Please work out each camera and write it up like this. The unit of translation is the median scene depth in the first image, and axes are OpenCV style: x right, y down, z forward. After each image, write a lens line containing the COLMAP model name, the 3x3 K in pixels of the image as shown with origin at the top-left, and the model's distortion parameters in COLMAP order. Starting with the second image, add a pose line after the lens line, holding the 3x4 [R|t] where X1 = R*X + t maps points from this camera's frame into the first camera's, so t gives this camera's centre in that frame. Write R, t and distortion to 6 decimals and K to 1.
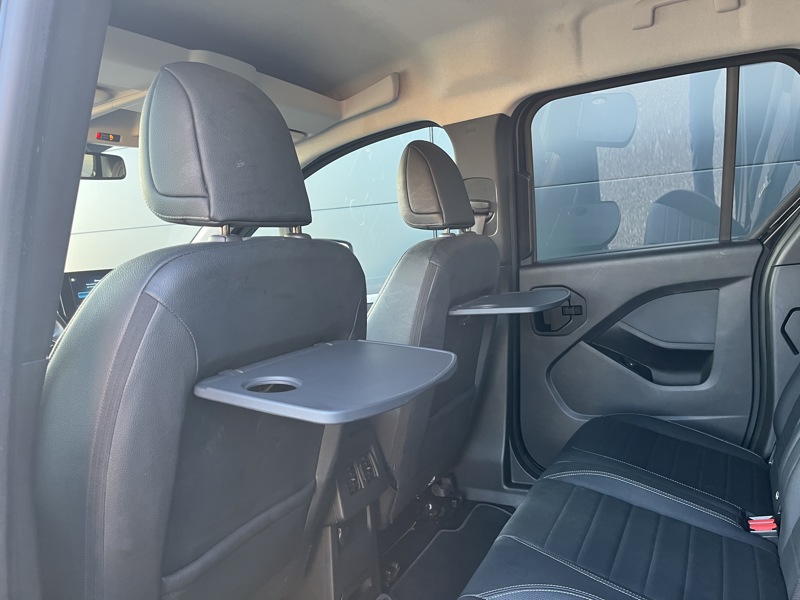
lens RADIAL K [[603.9, 0, 400.0], [0, 603.9, 300.0], [0, 0, 1]] dist [0.026821, -0.043605]
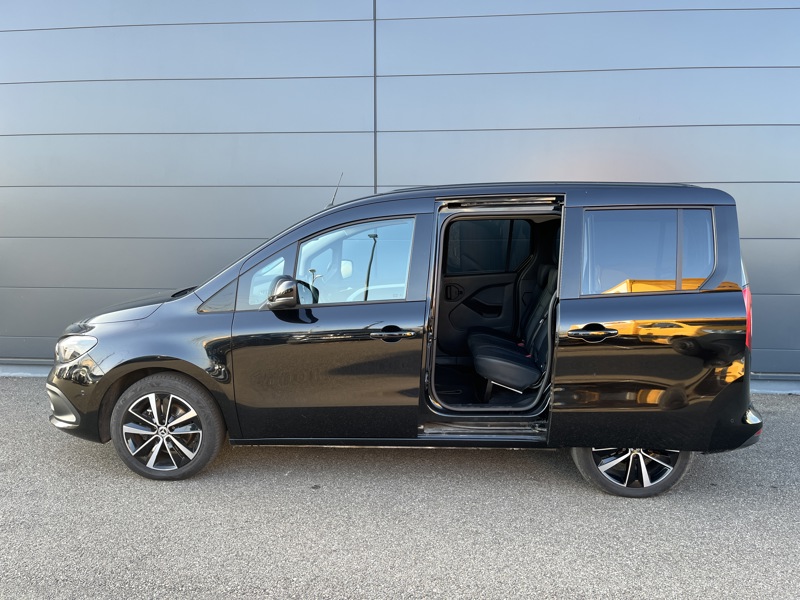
lens RADIAL K [[606.7, 0, 400.0], [0, 606.7, 300.0], [0, 0, 1]] dist [0.104535, -0.169227]
pose [[0.909131, 0.017402, 0.416146, -1.268999], [-0.019862, 0.999801, 0.001584, 0.058341], [-0.416036, -0.009706, 0.909296, -1.631783]]
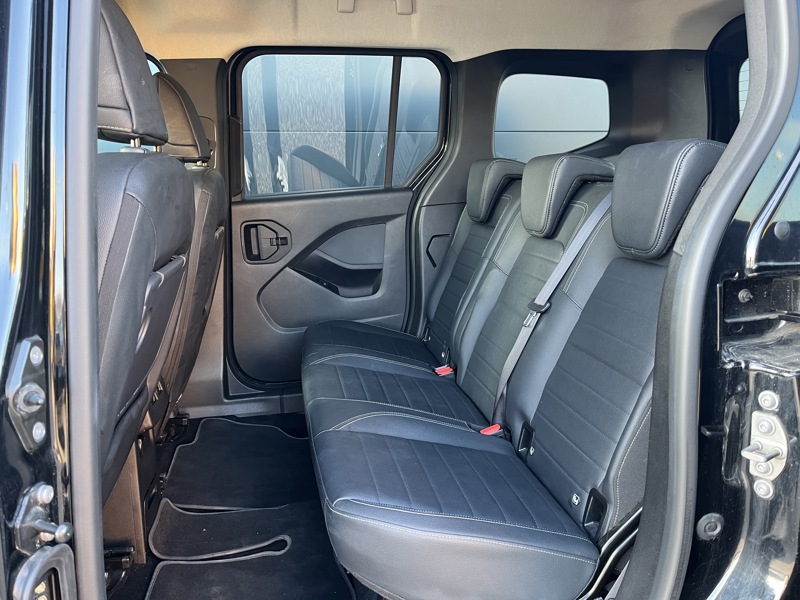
lens RADIAL K [[606.7, 0, 400.0], [0, 606.7, 300.0], [0, 0, 1]] dist [0.104535, -0.169227]
pose [[0.775947, -0.067717, 0.627152, -0.312690], [0.021131, 0.996454, 0.081448, 0.042779], [-0.630444, -0.049947, 0.774626, -0.086042]]
